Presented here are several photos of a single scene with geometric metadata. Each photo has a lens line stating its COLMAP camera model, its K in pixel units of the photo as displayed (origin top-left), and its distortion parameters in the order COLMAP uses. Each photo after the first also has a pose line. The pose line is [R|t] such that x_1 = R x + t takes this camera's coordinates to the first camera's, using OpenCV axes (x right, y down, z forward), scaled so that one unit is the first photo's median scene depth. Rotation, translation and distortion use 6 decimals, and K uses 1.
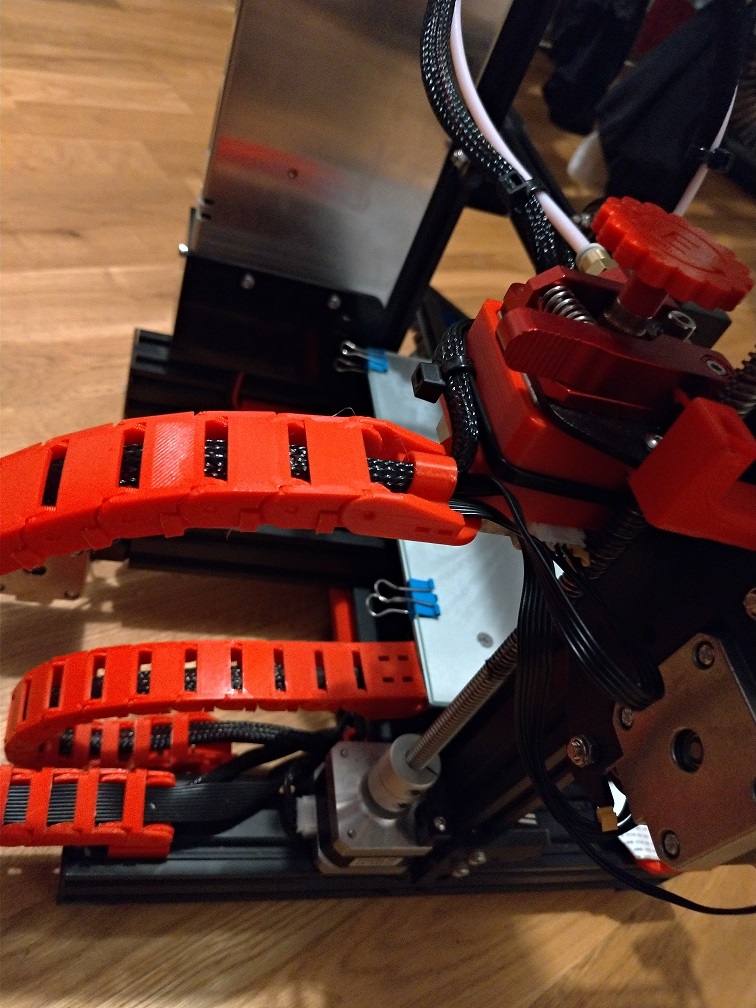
lens RADIAL K [[752.3, 0, 378.0], [0, 752.3, 504.0], [0, 0, 1]] dist [0.024802, -0.088325]
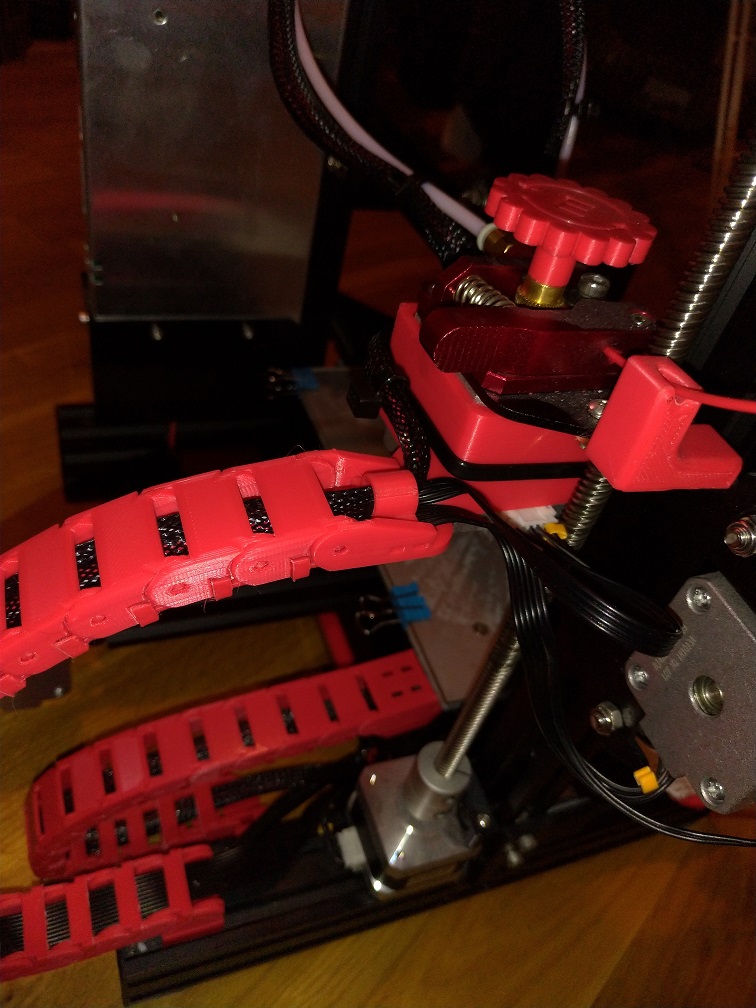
lens RADIAL K [[752.3, 0, 378.0], [0, 752.3, 504.0], [0, 0, 1]] dist [0.024802, -0.088325]
pose [[0.967178, -0.248692, 0.052146, -0.000261], [0.248712, 0.968558, 0.006194, -0.021164], [-0.052047, 0.006979, 0.998620, 0.013216]]
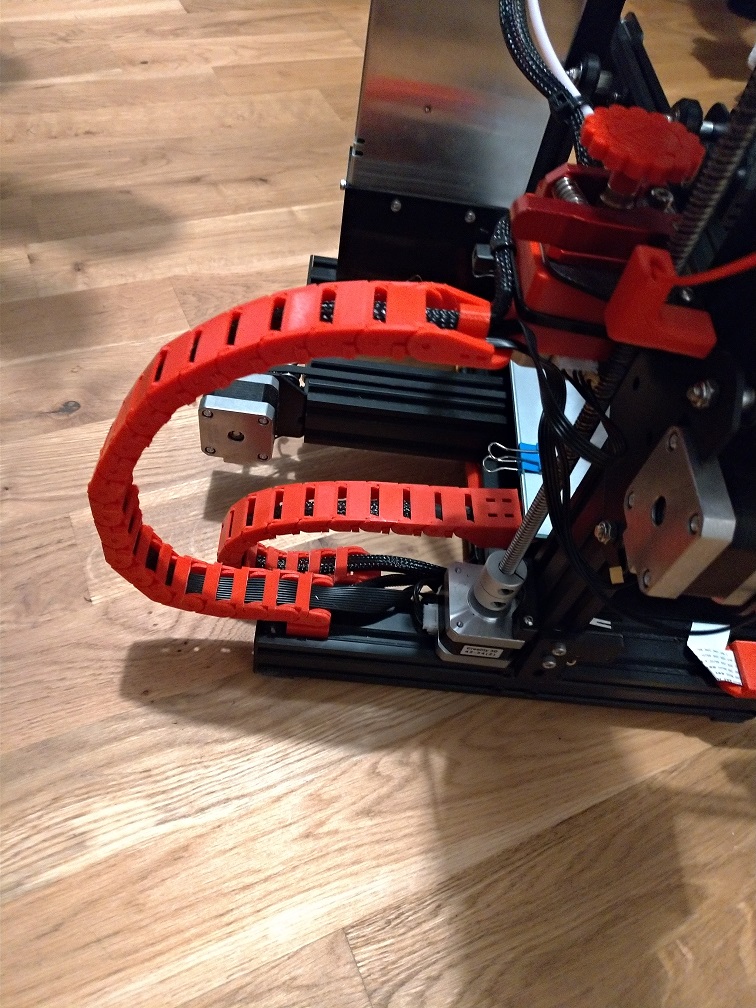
lens RADIAL K [[752.3, 0, 378.0], [0, 752.3, 504.0], [0, 0, 1]] dist [0.024802, -0.088325]
pose [[0.966831, 0.006210, -0.255340, 0.144960], [0.014826, 0.996654, 0.080376, 0.106799], [0.254985, -0.081496, 0.963505, -0.260542]]
